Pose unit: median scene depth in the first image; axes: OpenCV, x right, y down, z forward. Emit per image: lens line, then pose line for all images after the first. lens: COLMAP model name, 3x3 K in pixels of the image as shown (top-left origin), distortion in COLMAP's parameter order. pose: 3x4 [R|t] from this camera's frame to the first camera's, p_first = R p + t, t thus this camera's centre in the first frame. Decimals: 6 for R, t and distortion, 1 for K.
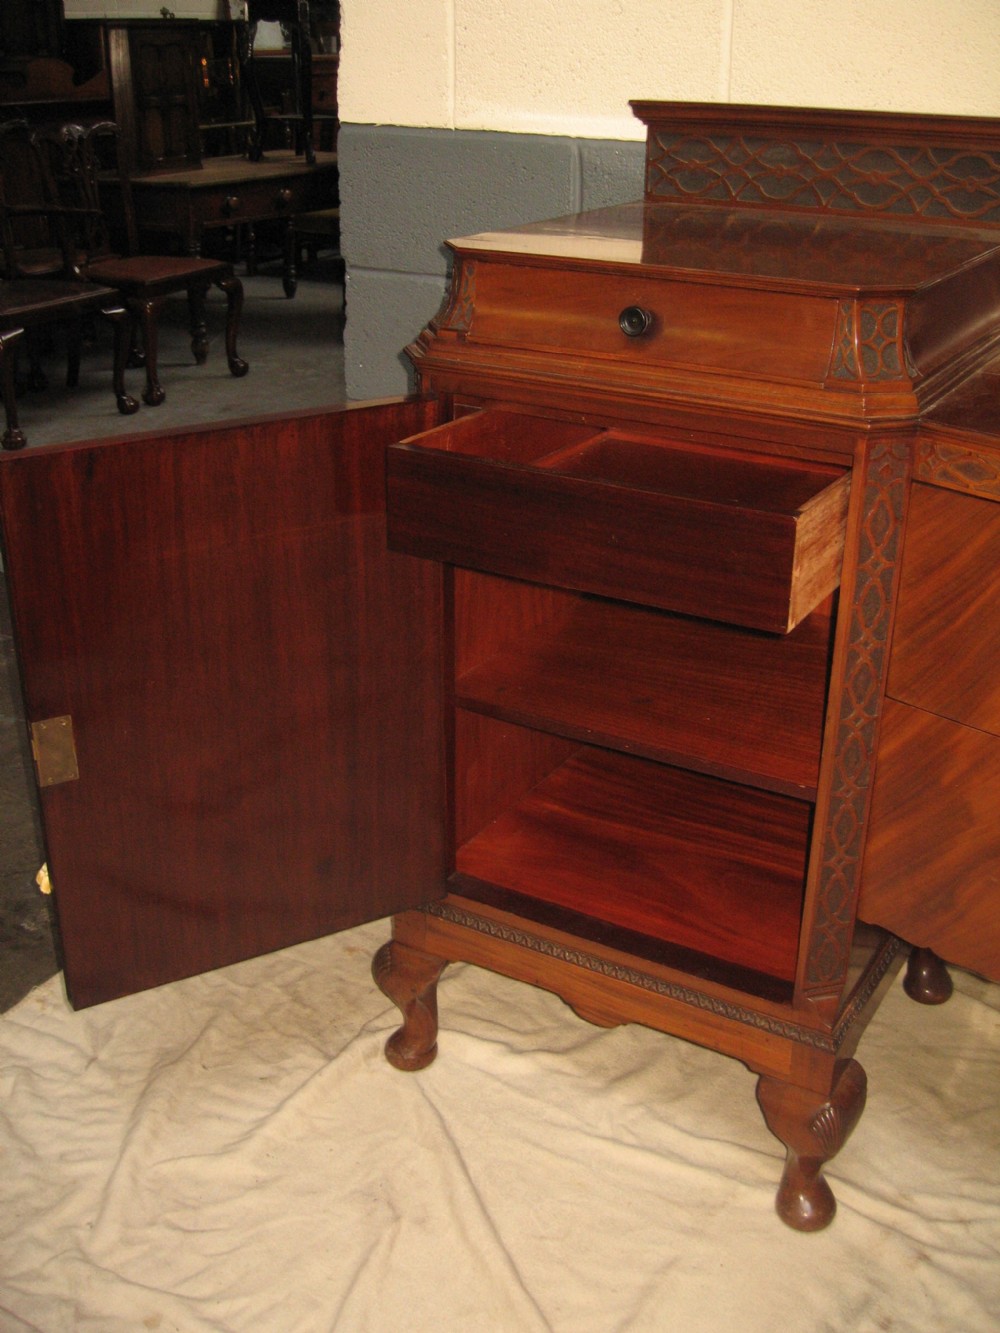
lens RADIAL K [[1449.6, 0, 501.2], [0, 1449.6, 663.3], [0, 0, 1]] dist [-0.102295, 0.000000]
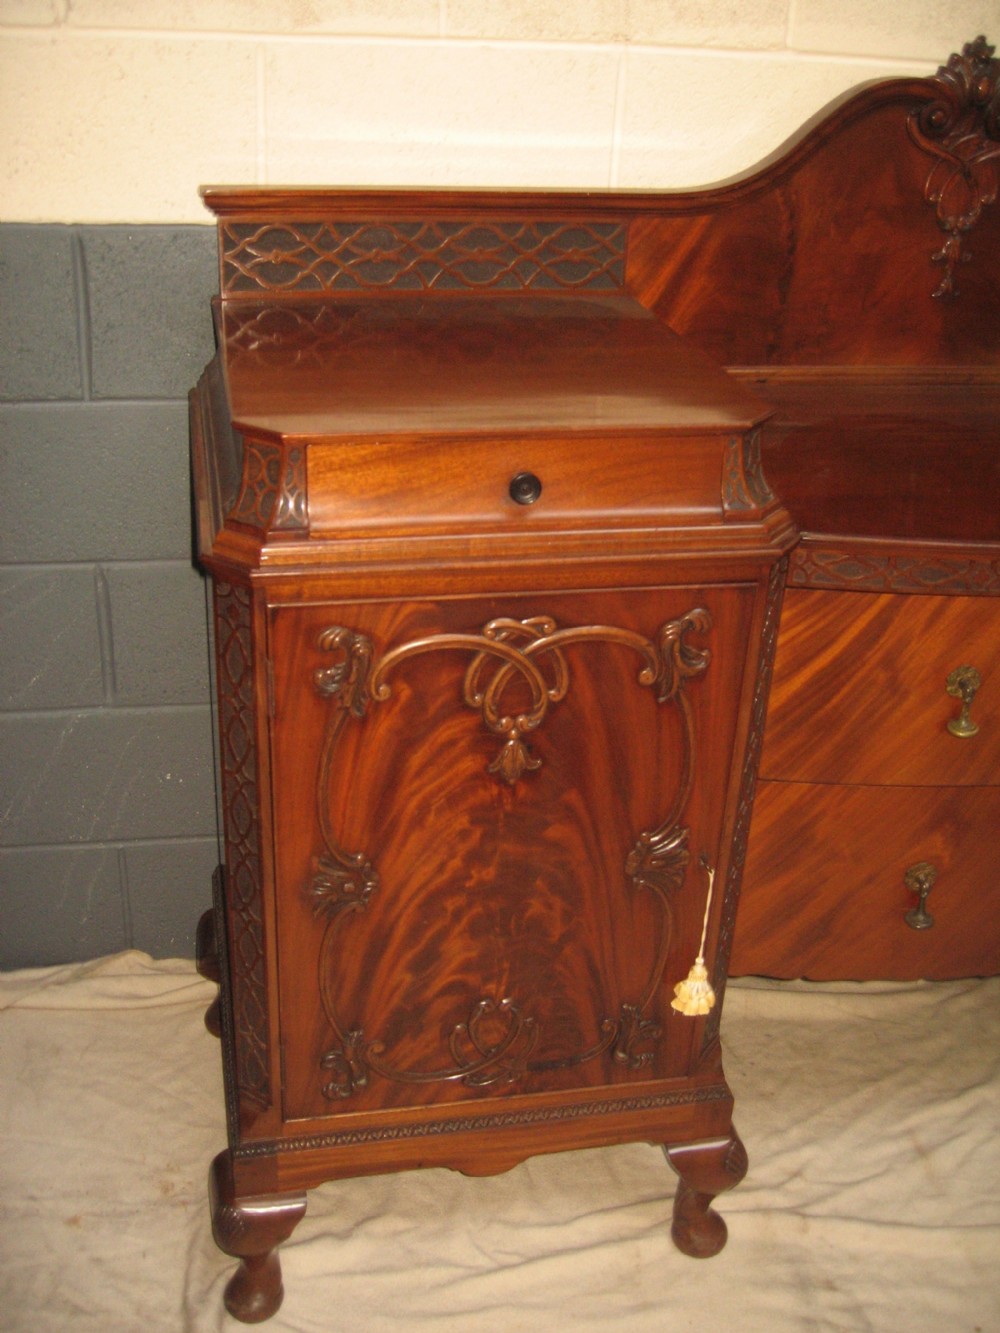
lens RADIAL K [[1449.6, 0, 505.2], [0, 1449.6, 661.9], [0, 0, 1]] dist [-0.102295, 0.000000]
pose [[0.728929, -0.282206, 0.623716, -0.452517], [0.240229, 0.958588, 0.152969, -0.236896], [-0.641055, 0.038331, 0.766537, 0.257885]]
